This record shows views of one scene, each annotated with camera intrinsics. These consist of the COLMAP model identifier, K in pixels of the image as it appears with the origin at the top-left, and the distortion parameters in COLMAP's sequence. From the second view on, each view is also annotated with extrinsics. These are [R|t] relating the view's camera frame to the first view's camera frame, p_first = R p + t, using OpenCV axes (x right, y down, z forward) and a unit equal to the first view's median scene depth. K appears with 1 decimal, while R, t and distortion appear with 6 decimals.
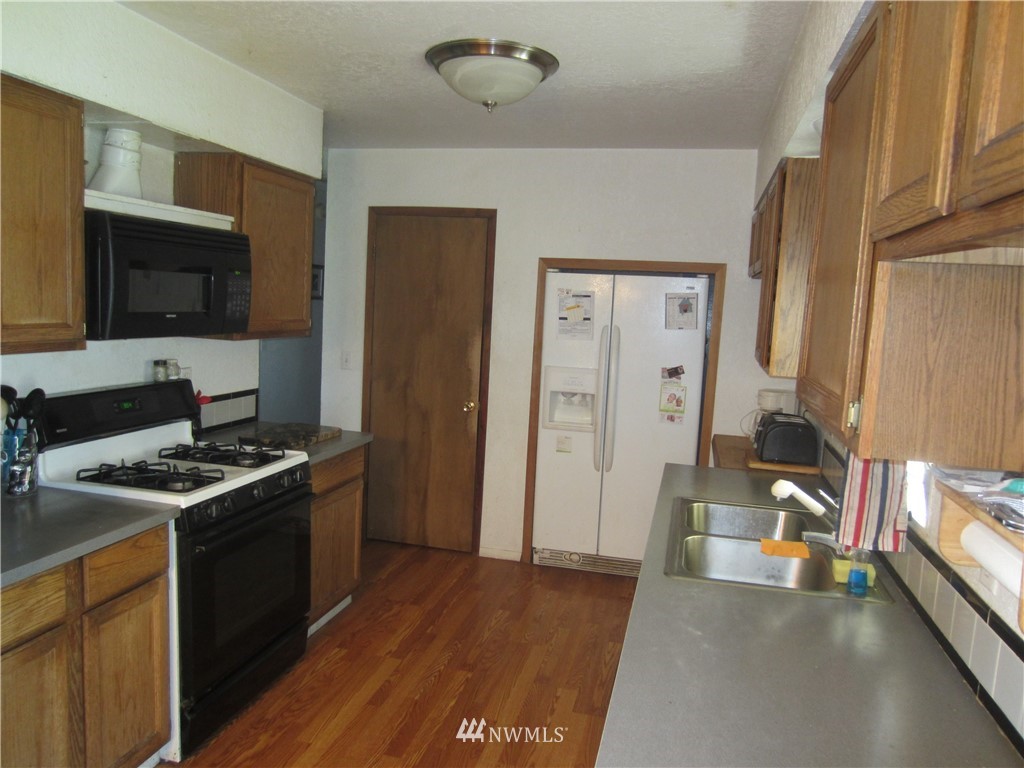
lens RADIAL K [[722.8, 0, 512.2], [0, 722.8, 383.5], [0, 0, 1]] dist [-0.031132, 0.003352]
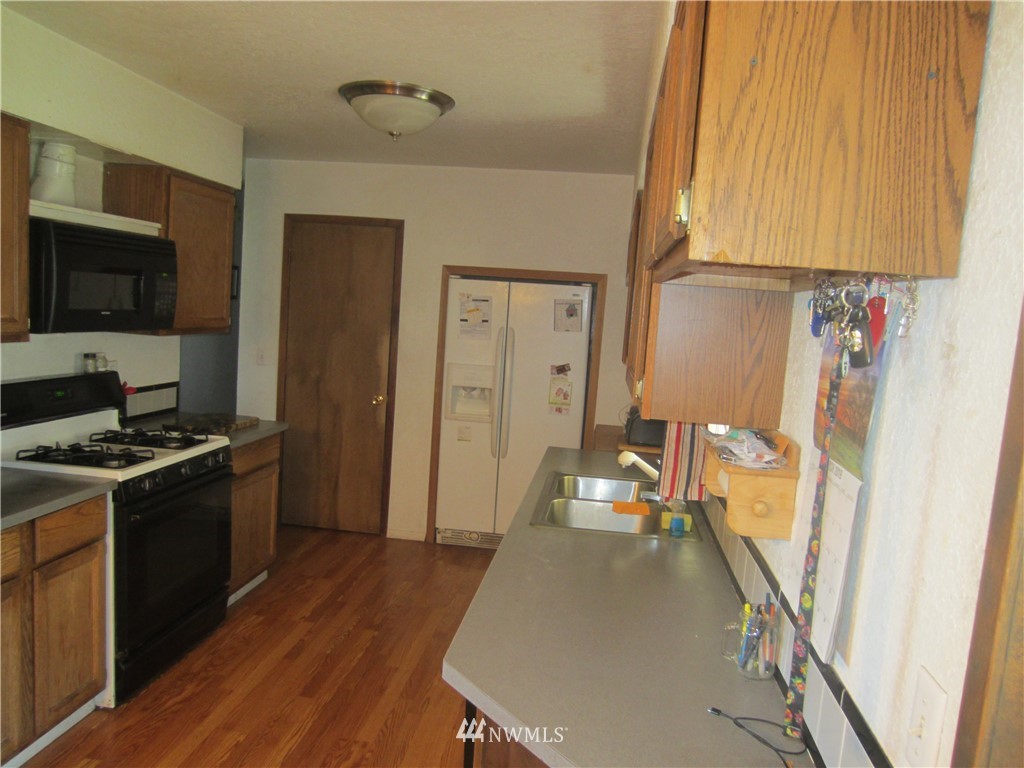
lens RADIAL K [[722.8, 0, 513.2], [0, 722.8, 383.3], [0, 0, 1]] dist [-0.031132, 0.003352]
pose [[0.992954, 0.004450, 0.118418, 0.021575], [-0.004093, 0.999986, -0.003253, 0.014865], [-0.118431, 0.002745, 0.992958, -0.163851]]
